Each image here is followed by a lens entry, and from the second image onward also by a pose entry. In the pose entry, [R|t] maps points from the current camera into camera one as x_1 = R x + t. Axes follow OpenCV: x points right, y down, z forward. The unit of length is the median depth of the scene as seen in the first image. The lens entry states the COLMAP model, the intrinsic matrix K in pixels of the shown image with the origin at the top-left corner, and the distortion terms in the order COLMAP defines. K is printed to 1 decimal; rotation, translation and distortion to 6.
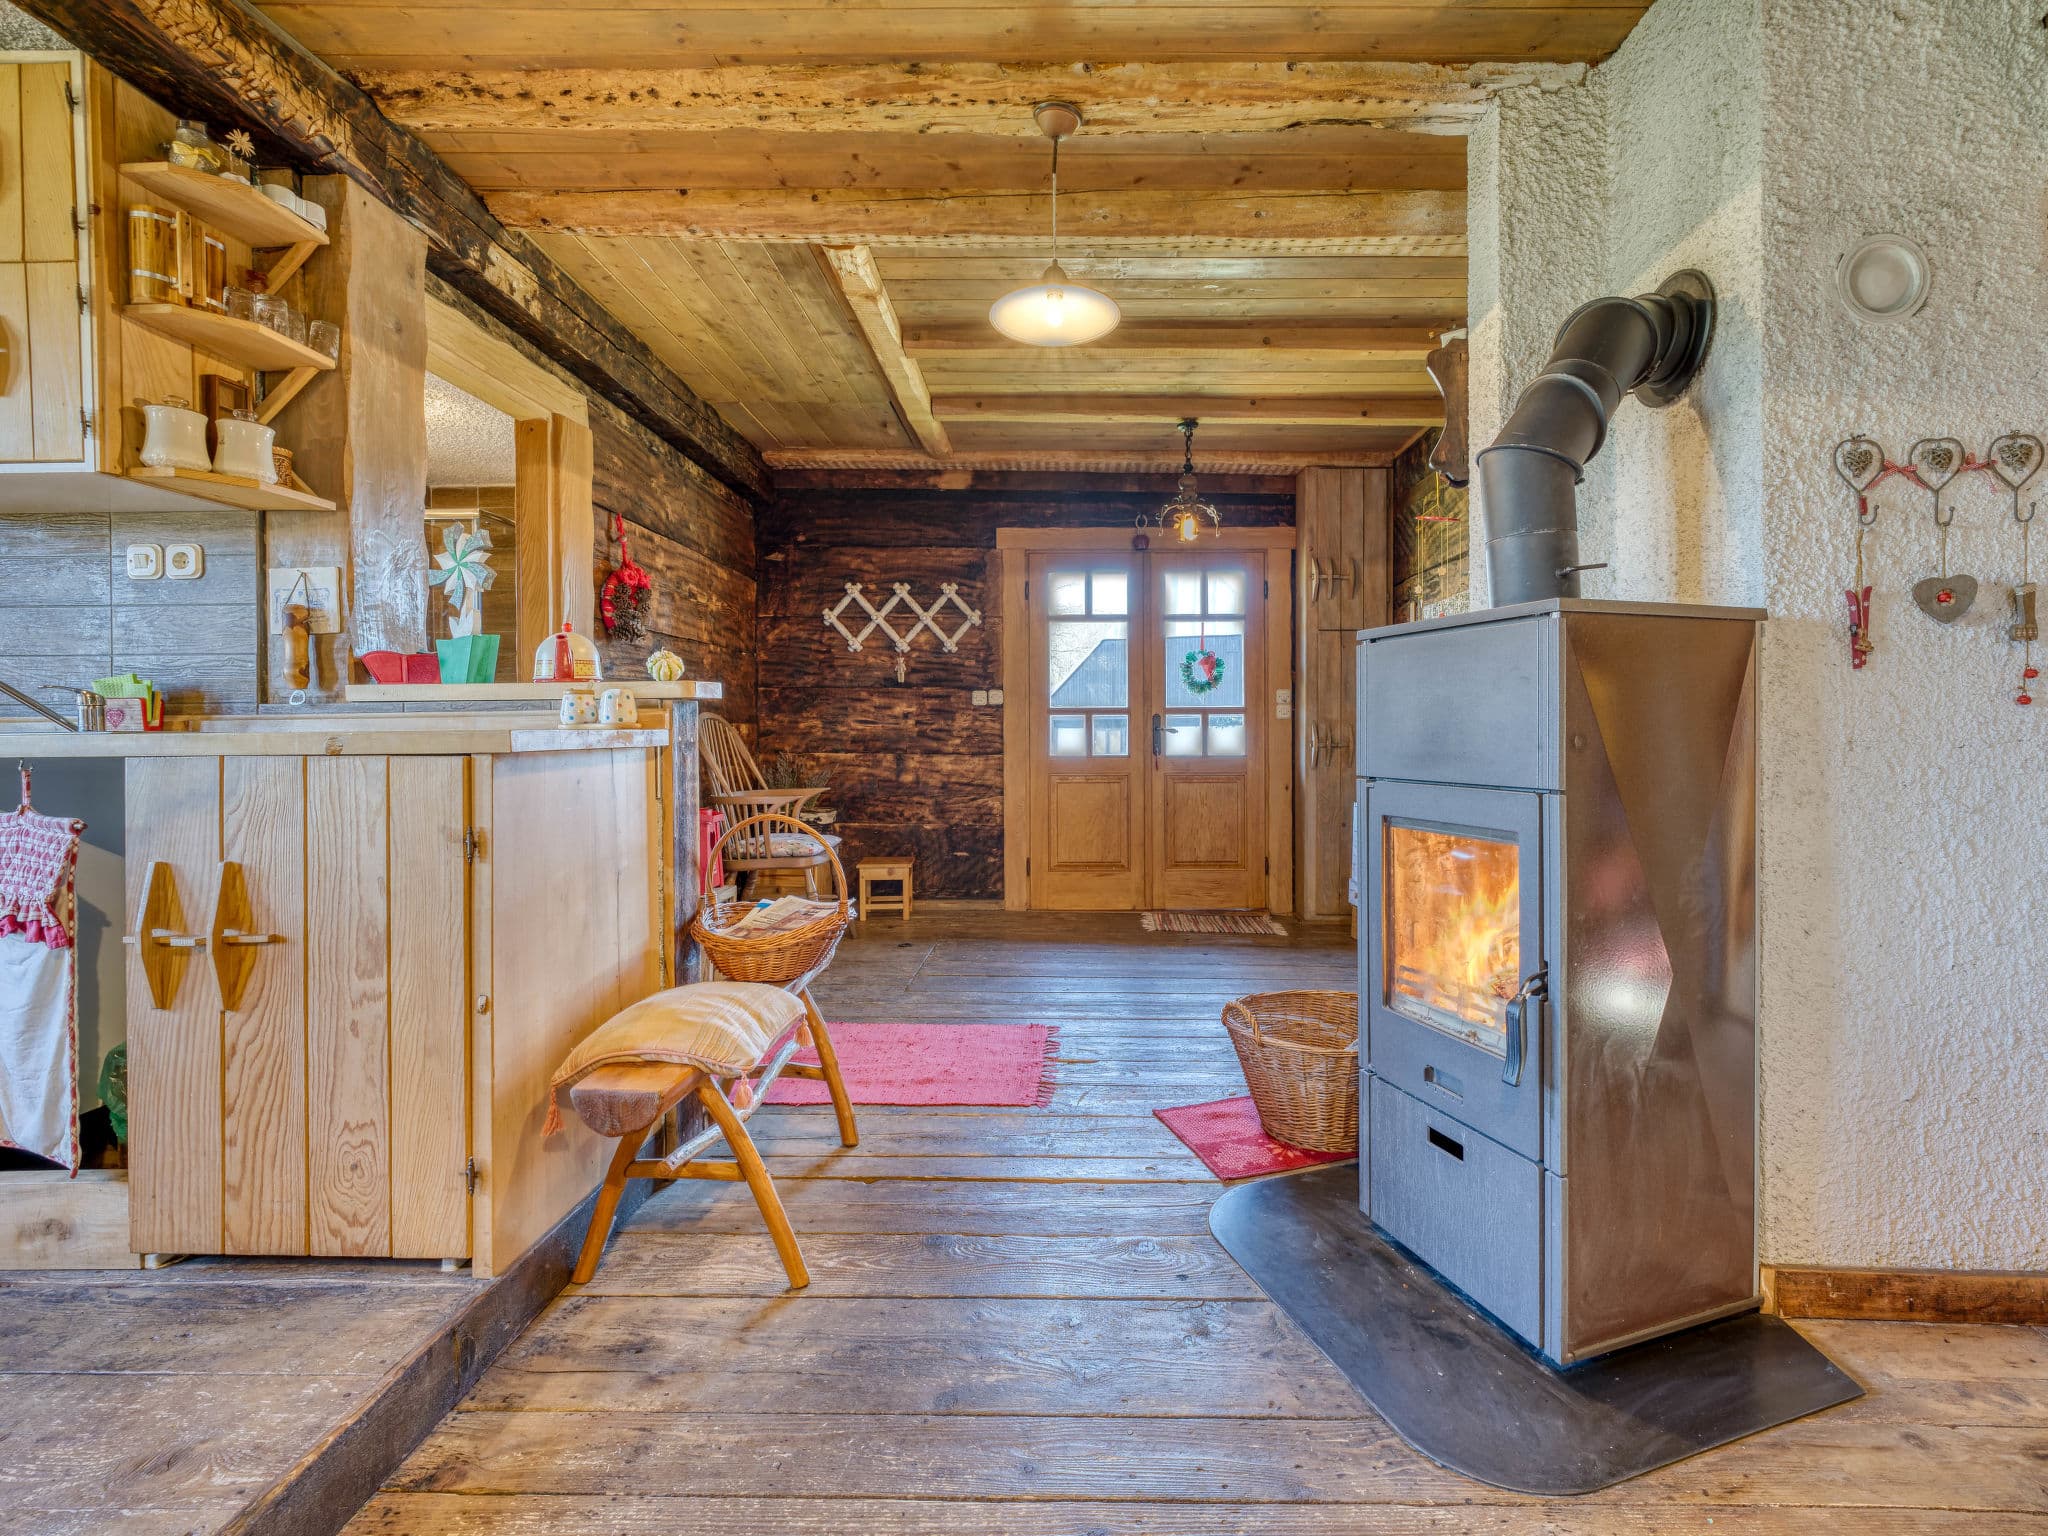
lens RADIAL K [[879.3, 0, 1030.4], [0, 879.3, 749.6], [0, 0, 1]] dist [0.001961, -0.000246]
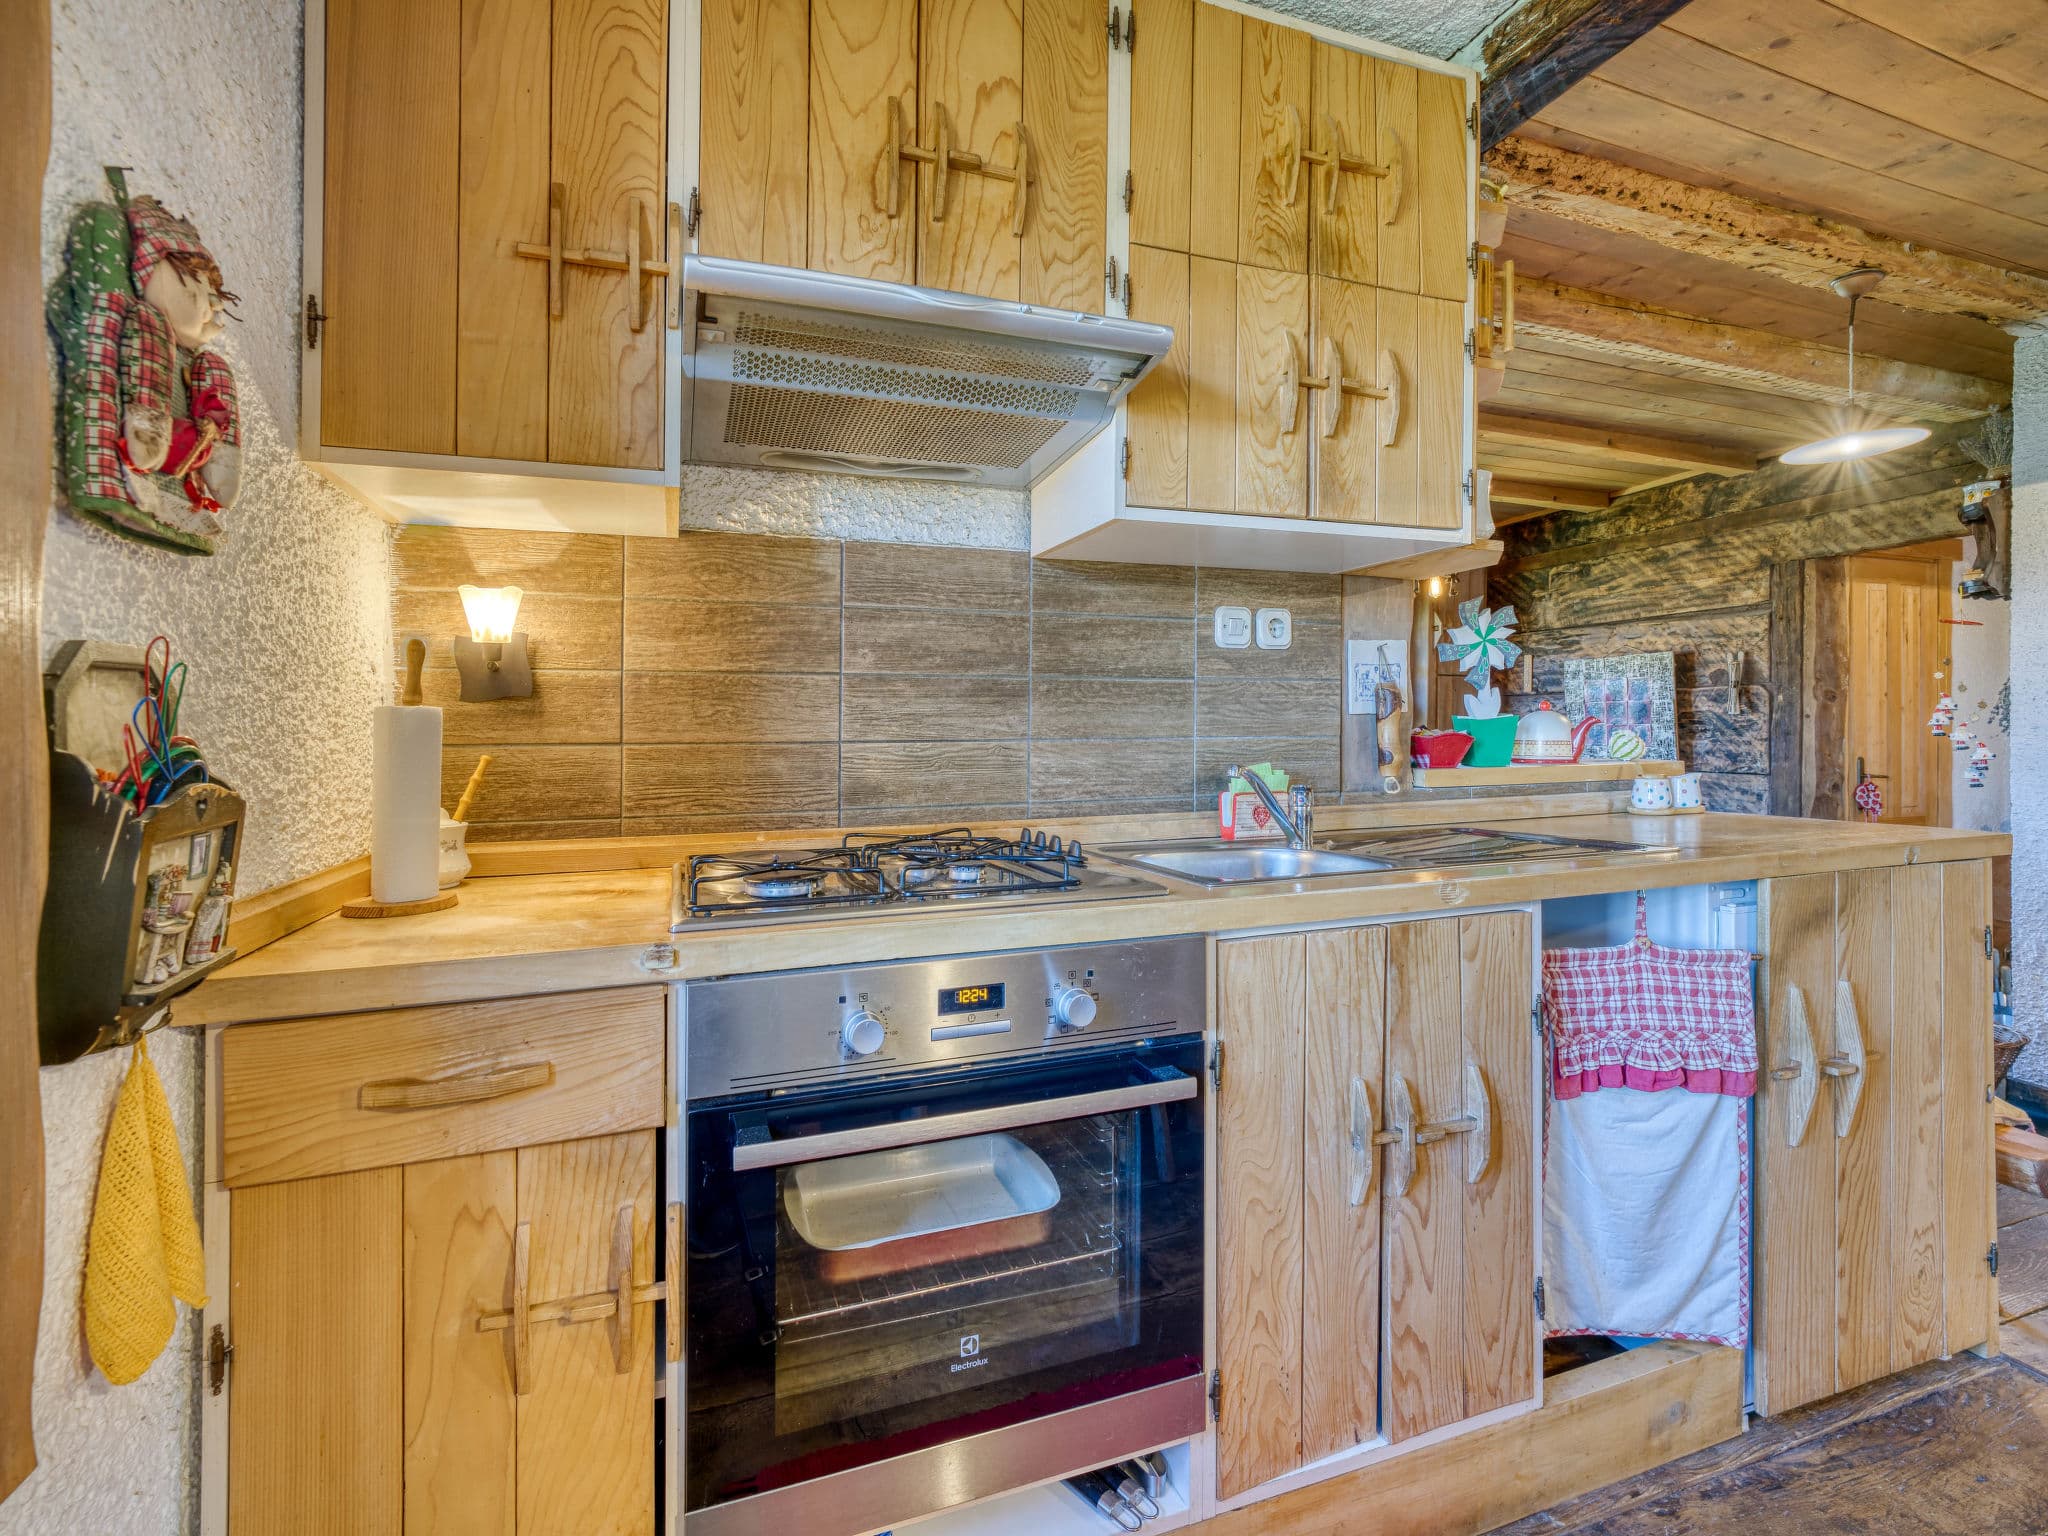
lens RADIAL K [[879.3, 0, 1024.2], [0, 879.3, 747.4], [0, 0, 1]] dist [0.001961, -0.000246]
pose [[0.944976, -0.005723, 0.327090, -1.431451], [0.010778, 0.999849, -0.013643, -0.086125], [-0.326962, 0.016418, 0.944895, 0.259822]]
